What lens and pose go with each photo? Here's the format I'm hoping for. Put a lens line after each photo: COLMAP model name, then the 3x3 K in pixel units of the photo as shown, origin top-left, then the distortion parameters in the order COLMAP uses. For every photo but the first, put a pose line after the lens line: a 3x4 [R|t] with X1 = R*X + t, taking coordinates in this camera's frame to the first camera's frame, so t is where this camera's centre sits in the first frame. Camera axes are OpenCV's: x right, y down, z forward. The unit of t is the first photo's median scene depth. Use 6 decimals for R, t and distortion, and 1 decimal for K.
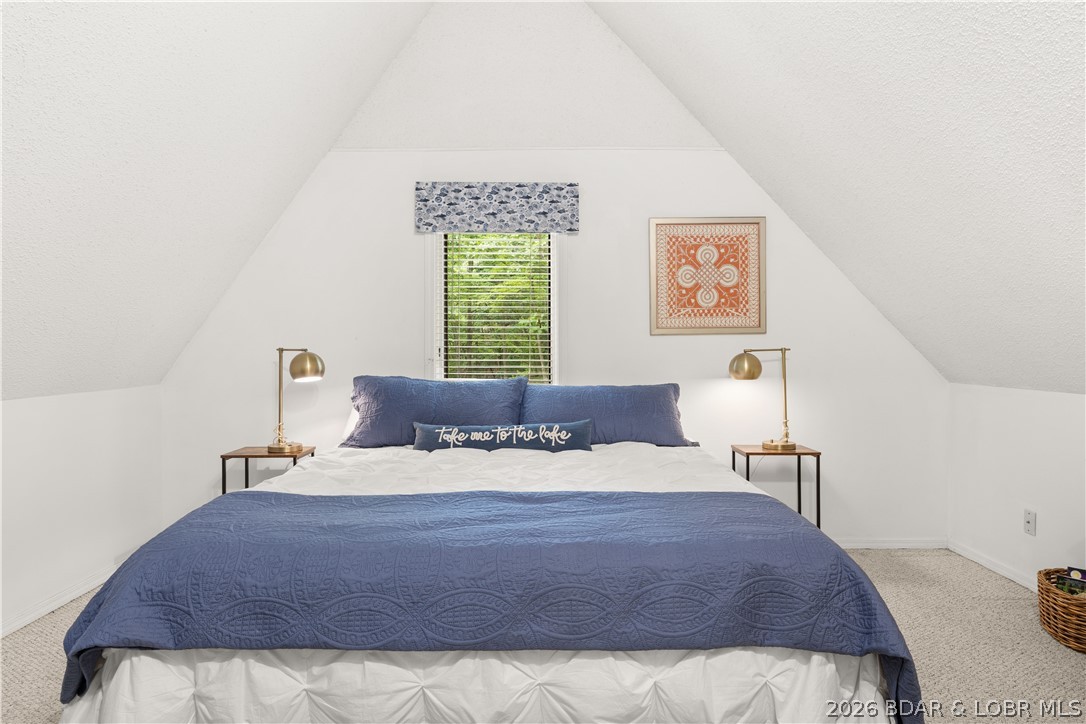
lens RADIAL K [[652.1, 0, 546.3], [0, 652.1, 340.5], [0, 0, 1]] dist [0.003295, -0.000389]
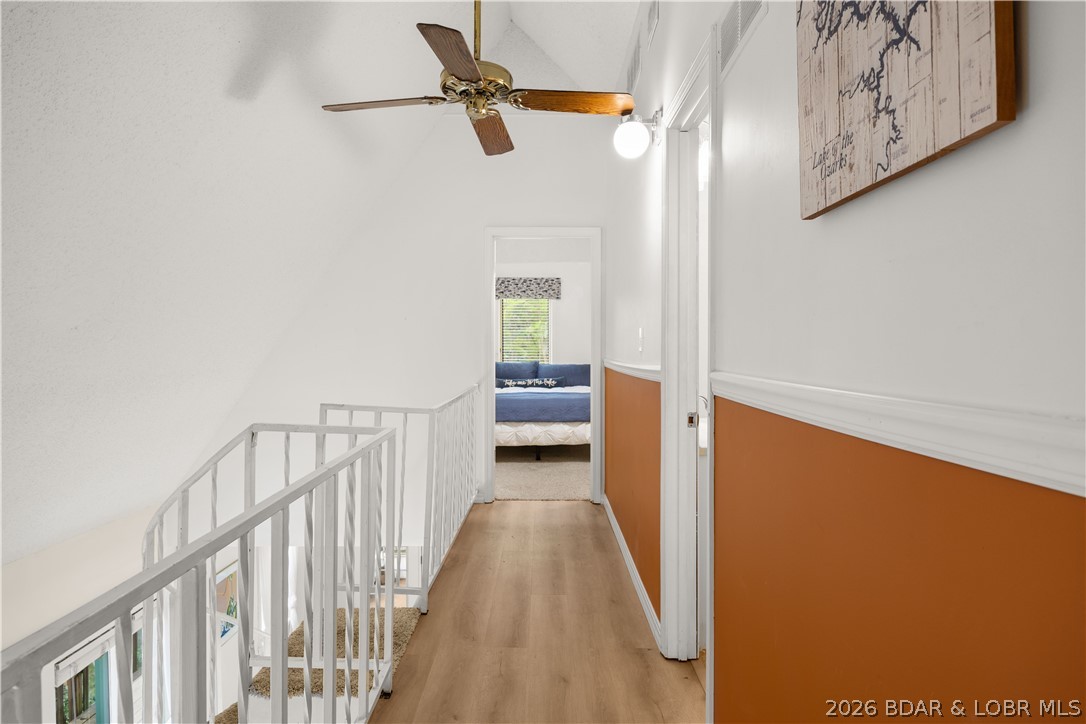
lens RADIAL K [[652.1, 0, 546.3], [0, 652.1, 340.5], [0, 0, 1]] dist [0.003295, -0.000389]
pose [[0.999983, -0.001612, -0.005577, 0.012359], [0.001585, 0.999987, -0.004927, -0.007228], [0.005585, 0.004918, 0.999972, -1.523115]]
